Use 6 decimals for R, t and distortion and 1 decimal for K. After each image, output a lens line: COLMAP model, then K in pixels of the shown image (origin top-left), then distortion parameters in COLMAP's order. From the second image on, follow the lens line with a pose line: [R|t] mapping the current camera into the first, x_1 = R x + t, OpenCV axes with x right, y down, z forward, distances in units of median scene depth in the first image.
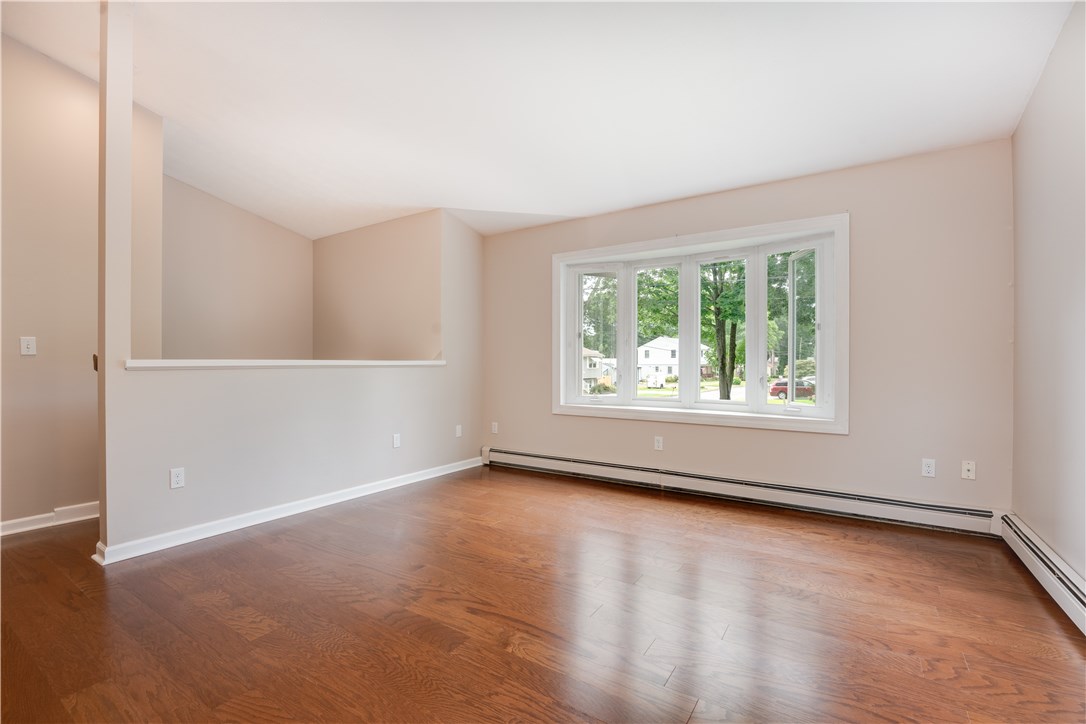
lens RADIAL K [[462.4, 0, 566.5], [0, 462.4, 360.5], [0, 0, 1]] dist [-0.012508, 0.000266]
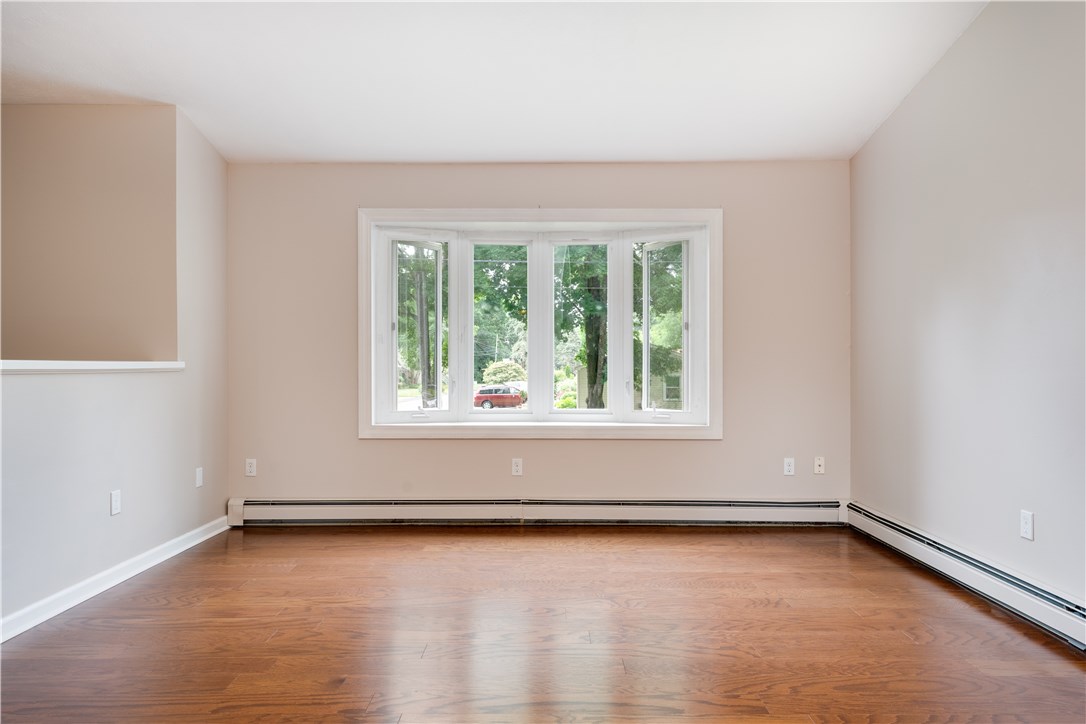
lens RADIAL K [[630.4, 0, 543.0], [0, 630.4, 362.0], [0, 0, 1]] dist [0.018745, -0.001737]
pose [[0.853554, 0.002269, 0.520999, -0.356833], [-0.002076, 0.999997, -0.000955, 0.000924], [-0.521000, -0.000266, 0.853557, 0.062395]]
